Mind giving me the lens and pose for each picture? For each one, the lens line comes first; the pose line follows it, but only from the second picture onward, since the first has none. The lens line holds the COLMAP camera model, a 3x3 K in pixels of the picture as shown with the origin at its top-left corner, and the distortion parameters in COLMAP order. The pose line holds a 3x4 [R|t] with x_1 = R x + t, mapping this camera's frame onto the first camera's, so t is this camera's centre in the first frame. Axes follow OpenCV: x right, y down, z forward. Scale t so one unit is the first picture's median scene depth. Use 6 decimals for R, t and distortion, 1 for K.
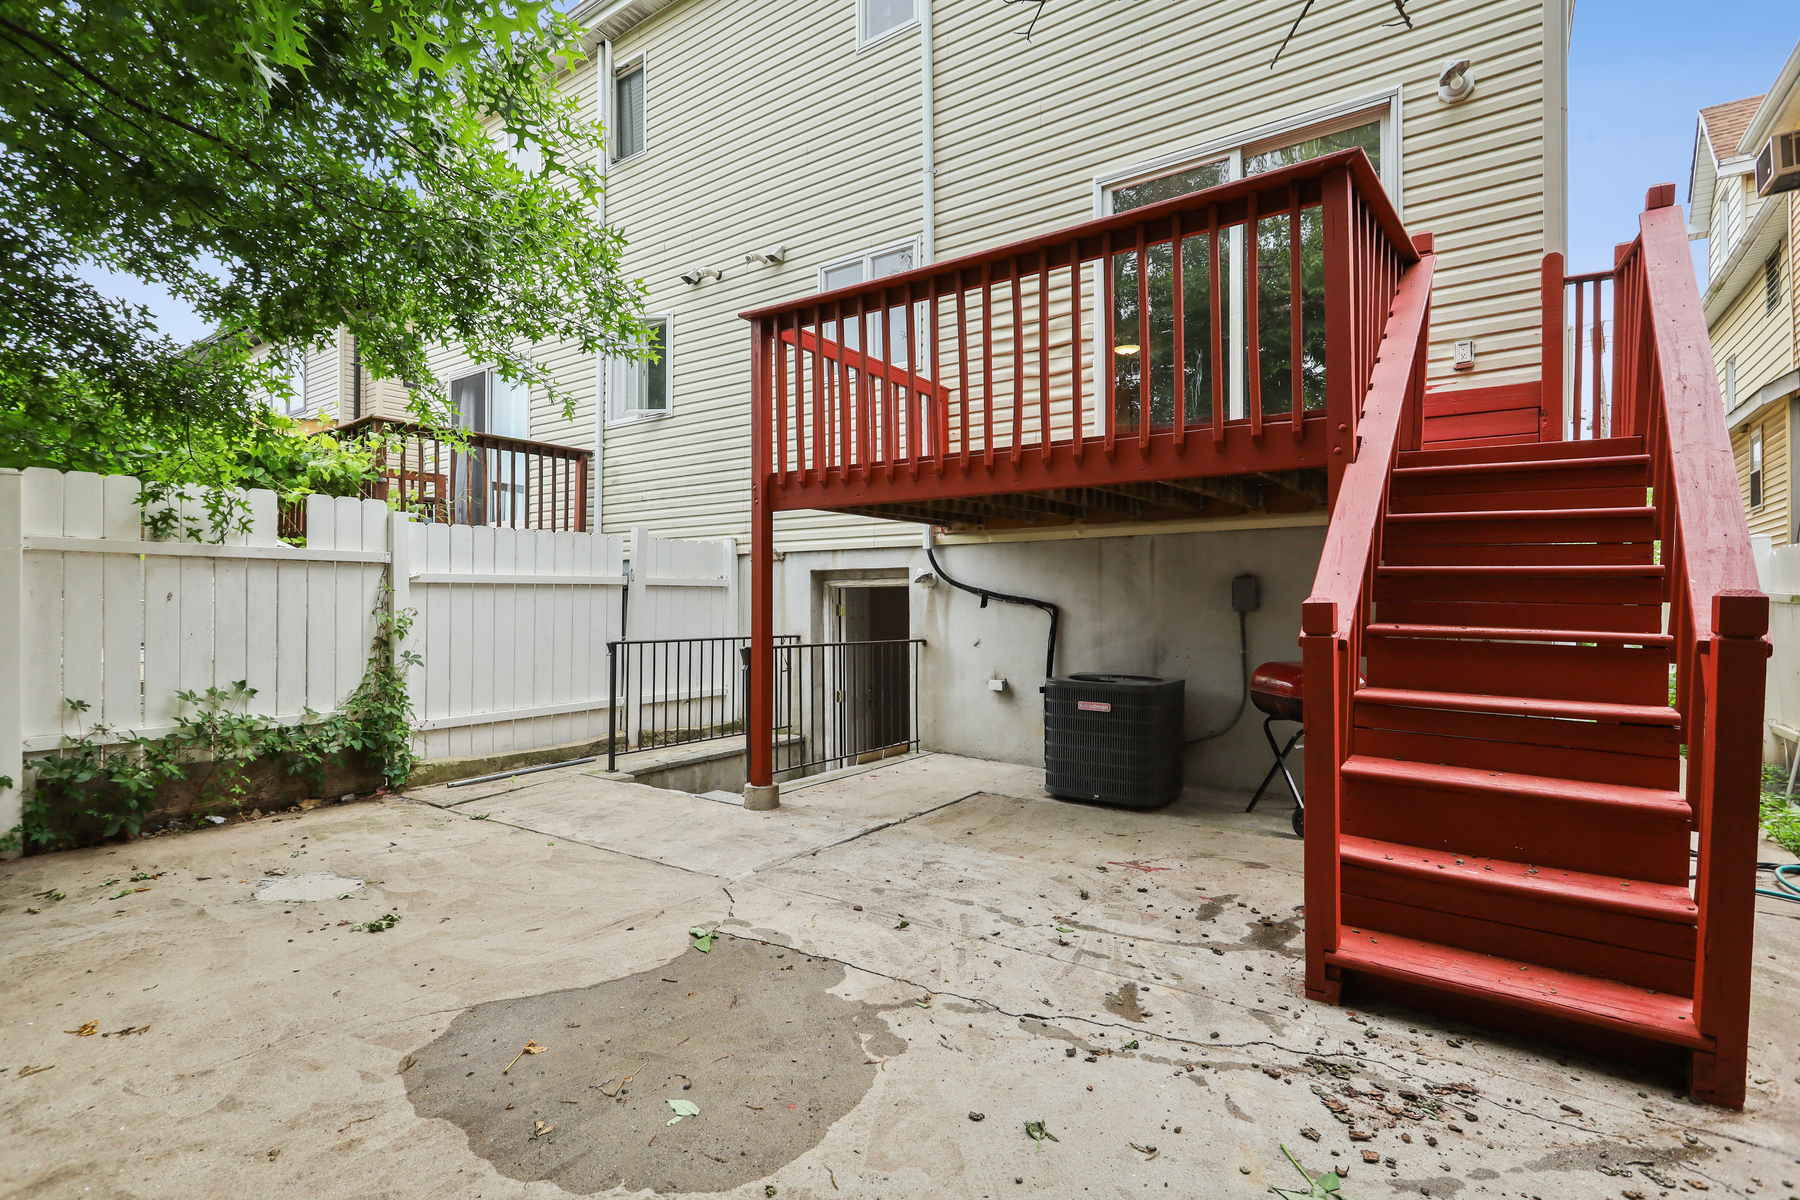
lens RADIAL K [[859.0, 0, 895.7], [0, 859.0, 594.7], [0, 0, 1]] dist [-0.001149, 0.000495]
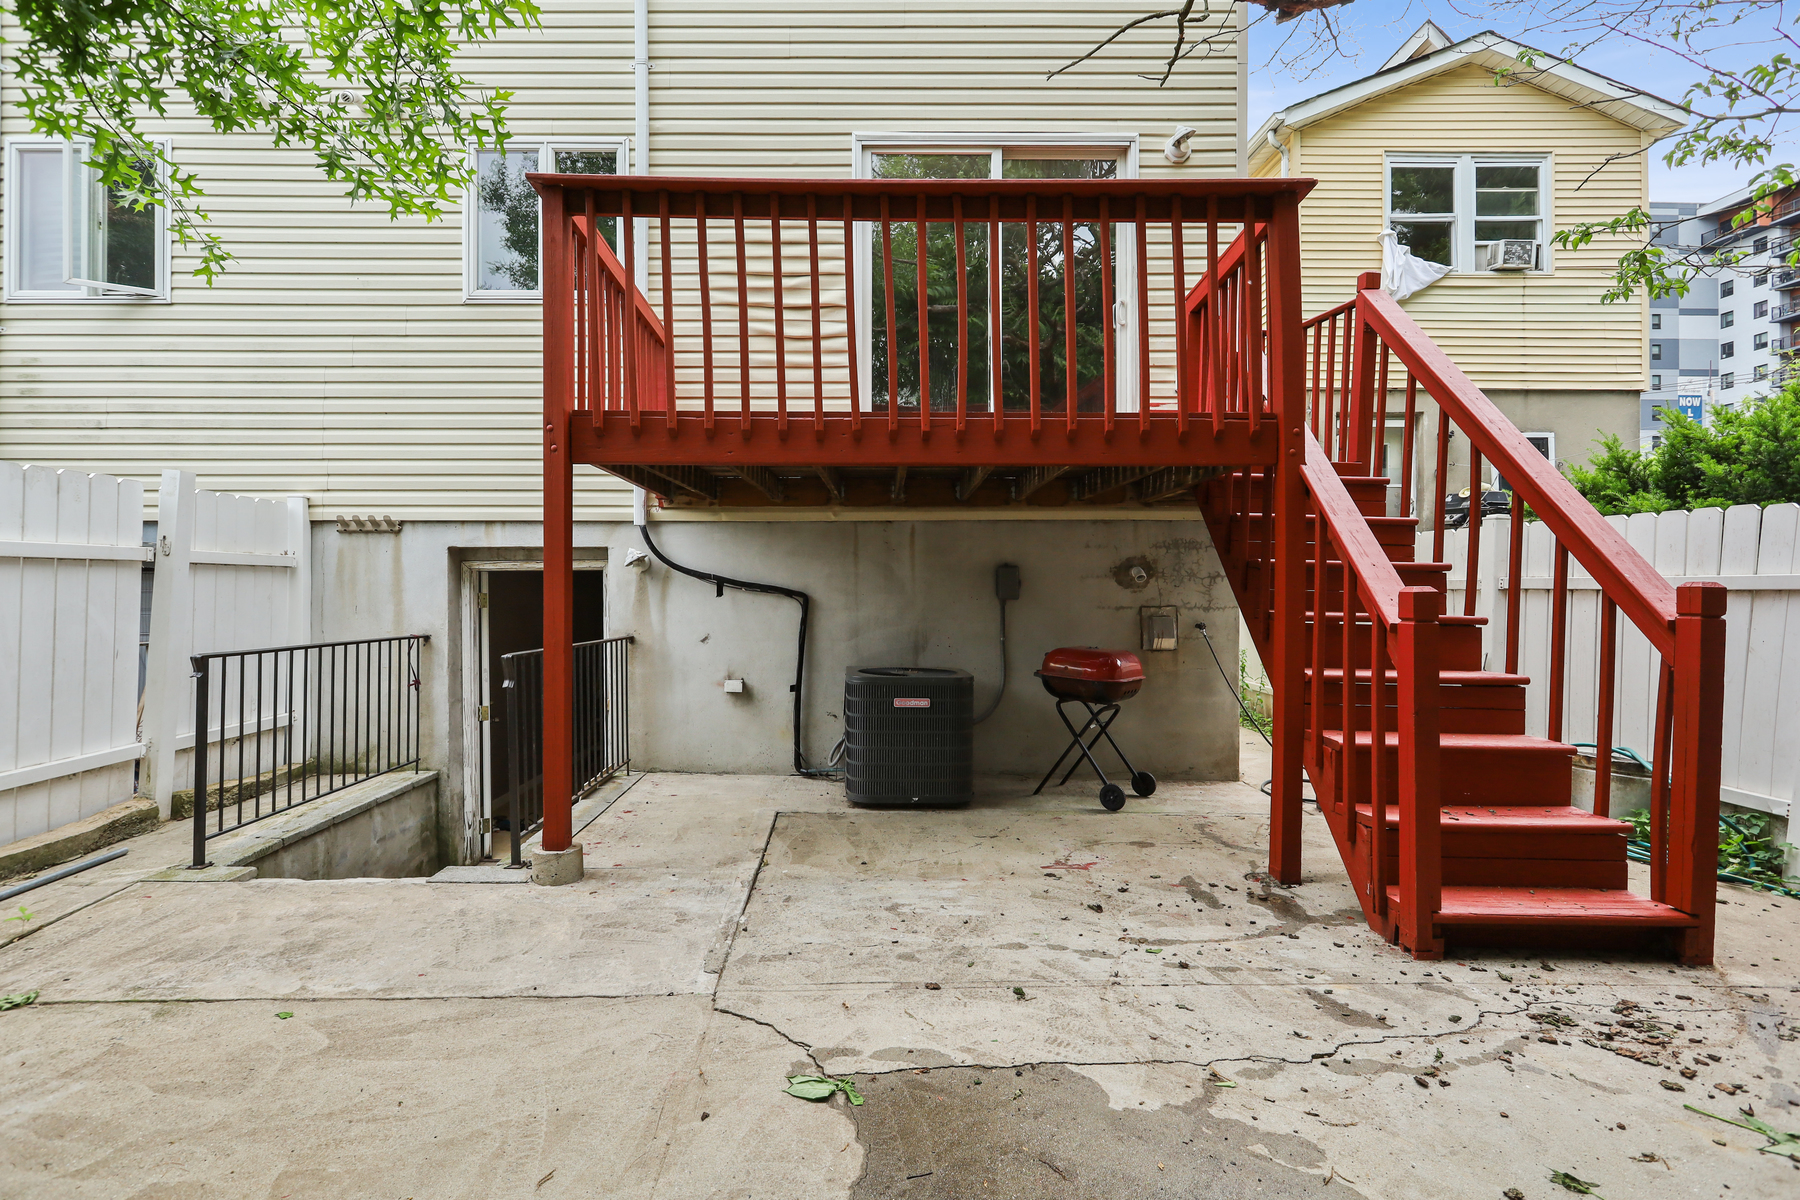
lens RADIAL K [[873.1, 0, 868.1], [0, 873.1, 588.7], [0, 0, 1]] dist [-0.002315, 0.000514]
pose [[0.811987, 0.002246, 0.583672, -0.367395], [-0.006472, 0.999966, 0.005156, 0.002120], [-0.583640, -0.007964, 0.811973, 0.265766]]
